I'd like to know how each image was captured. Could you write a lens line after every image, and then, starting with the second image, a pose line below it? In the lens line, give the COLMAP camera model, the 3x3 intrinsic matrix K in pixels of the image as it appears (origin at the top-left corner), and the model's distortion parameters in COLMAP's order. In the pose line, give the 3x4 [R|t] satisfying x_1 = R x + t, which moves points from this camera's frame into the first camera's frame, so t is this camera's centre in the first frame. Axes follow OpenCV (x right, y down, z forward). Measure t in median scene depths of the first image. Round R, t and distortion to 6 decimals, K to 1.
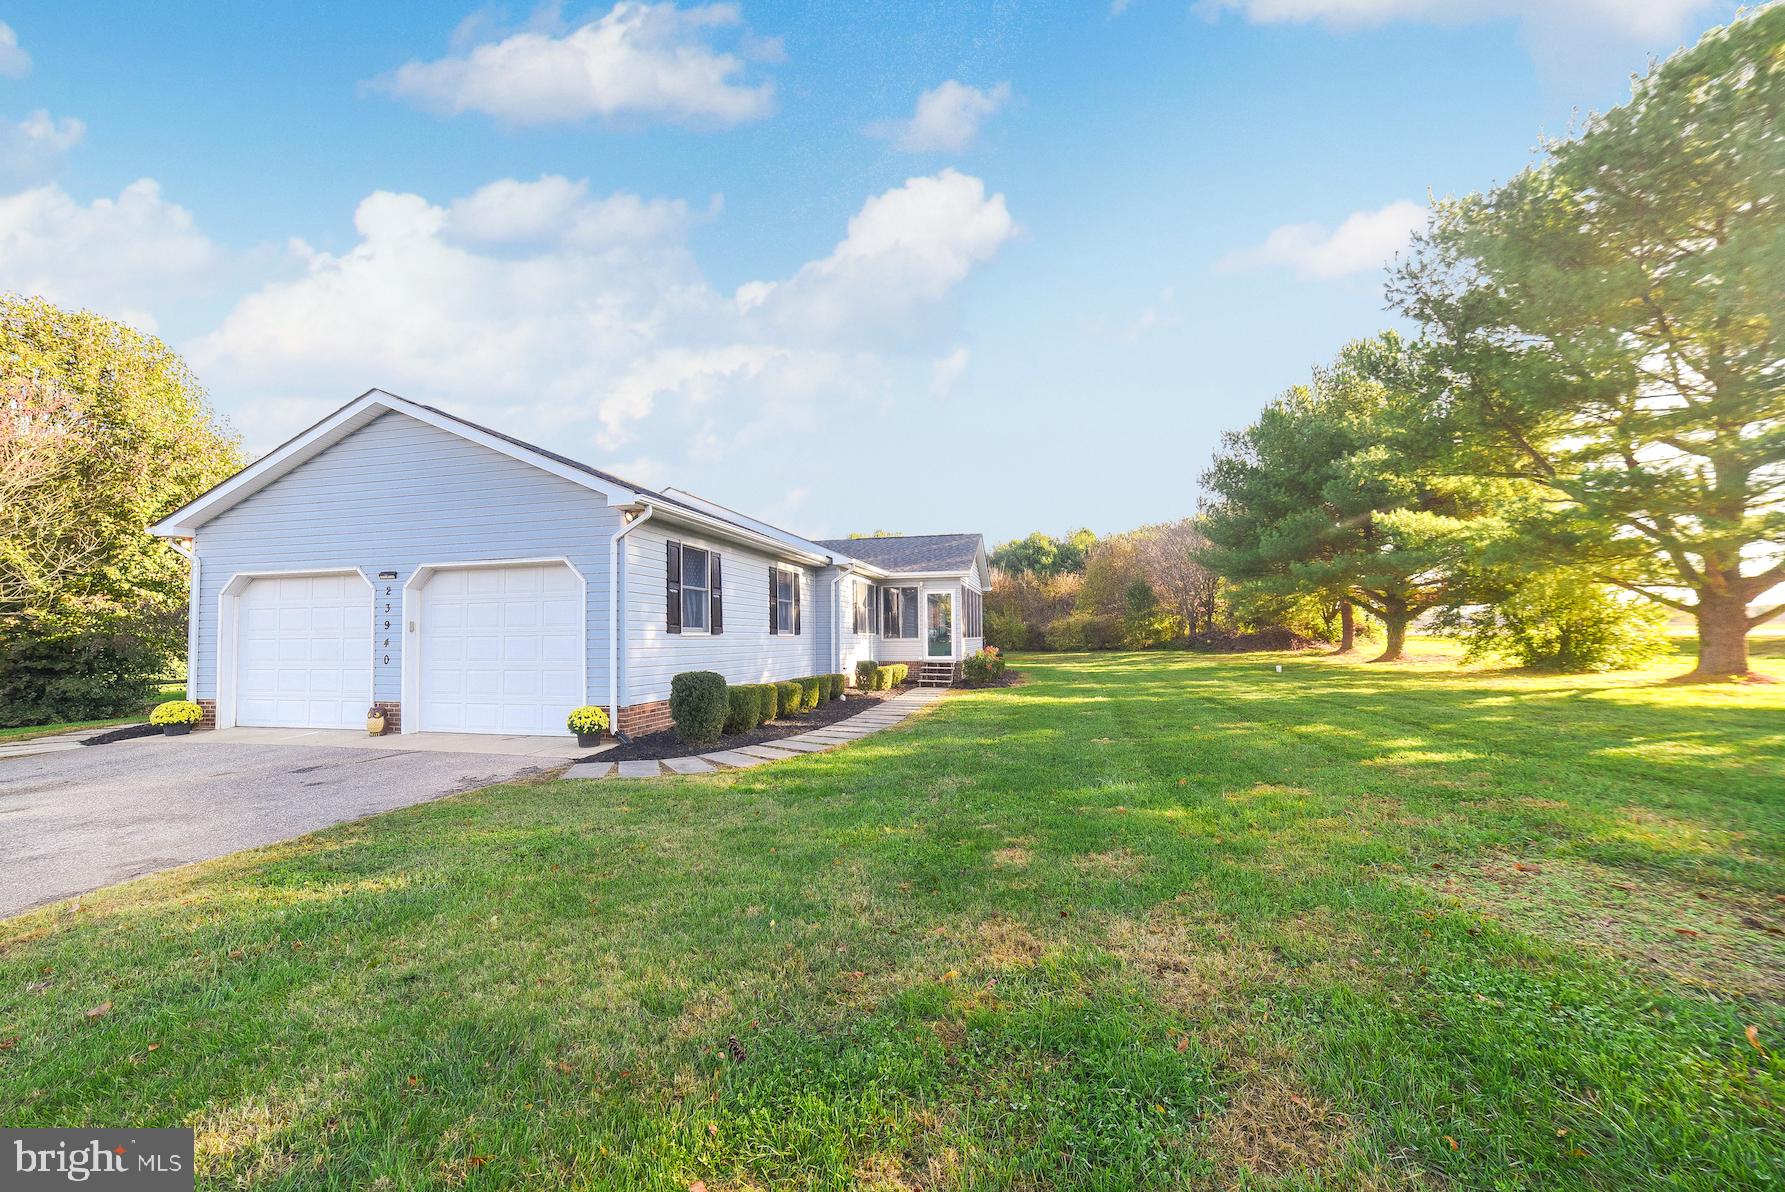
lens RADIAL K [[703.8, 0, 890.6], [0, 703.8, 613.1], [0, 0, 1]] dist [-0.080952, 0.034096]
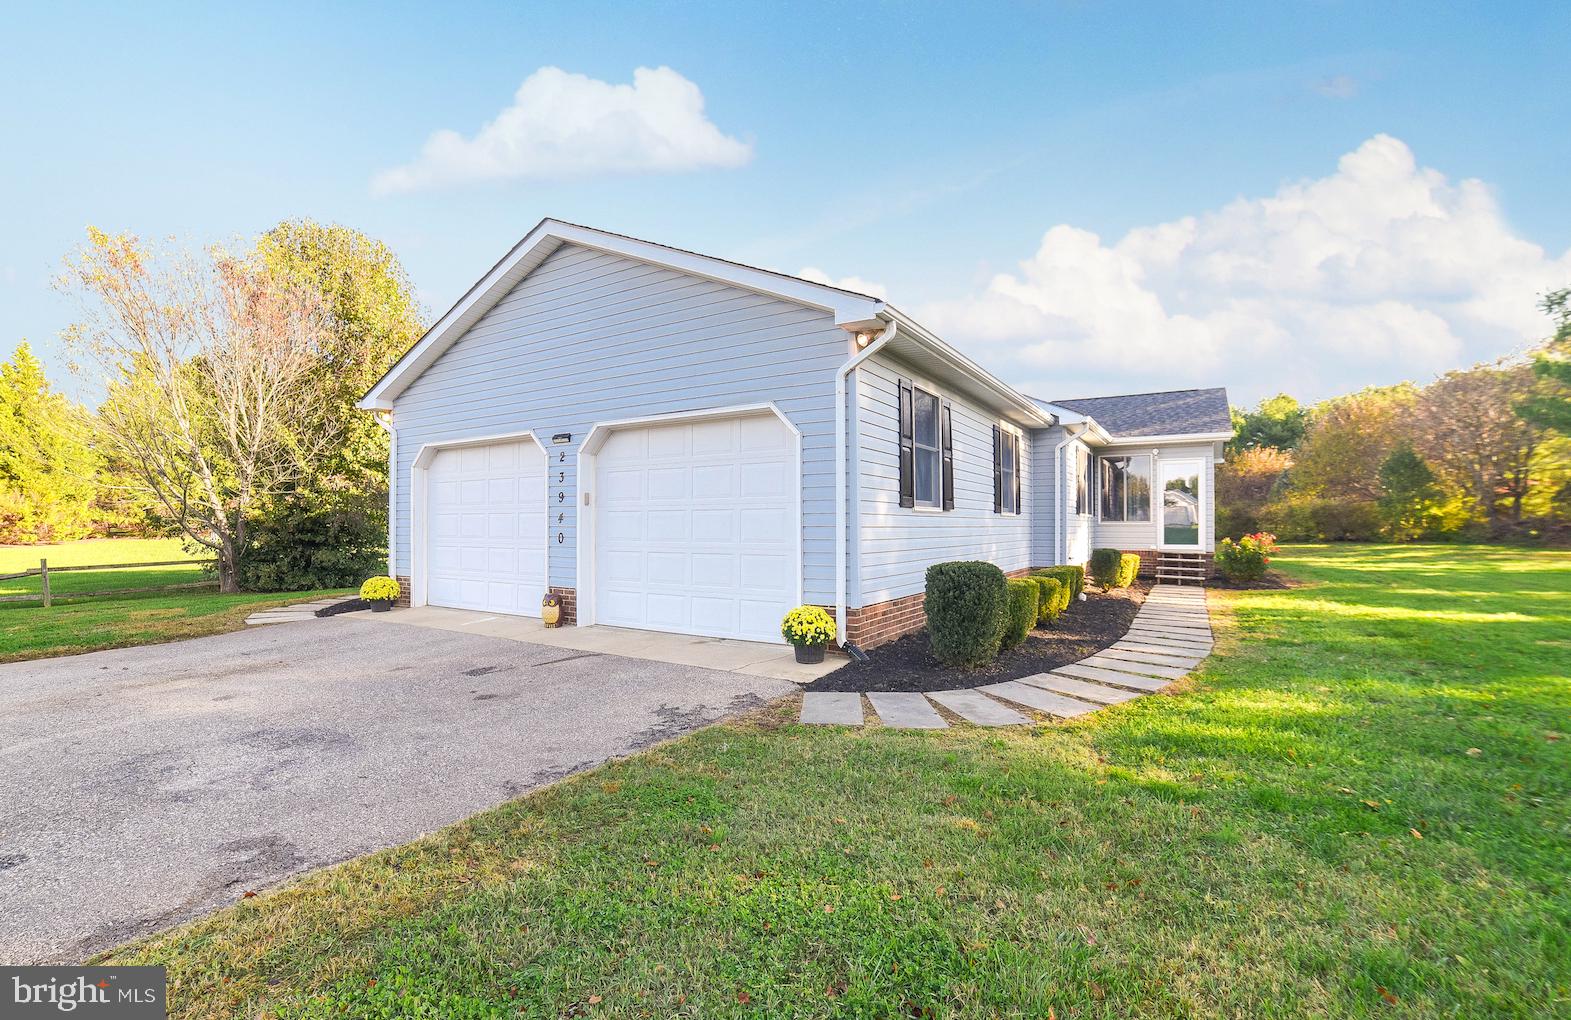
lens RADIAL K [[705.3, 0, 758.6], [0, 705.3, 522.9], [0, 0, 1]] dist [-0.088113, 0.000128]
pose [[0.937562, 0.010075, -0.347672, -0.155797], [0.001981, 0.999409, 0.034304, 0.015263], [0.347812, -0.032850, 0.936989, 0.201211]]
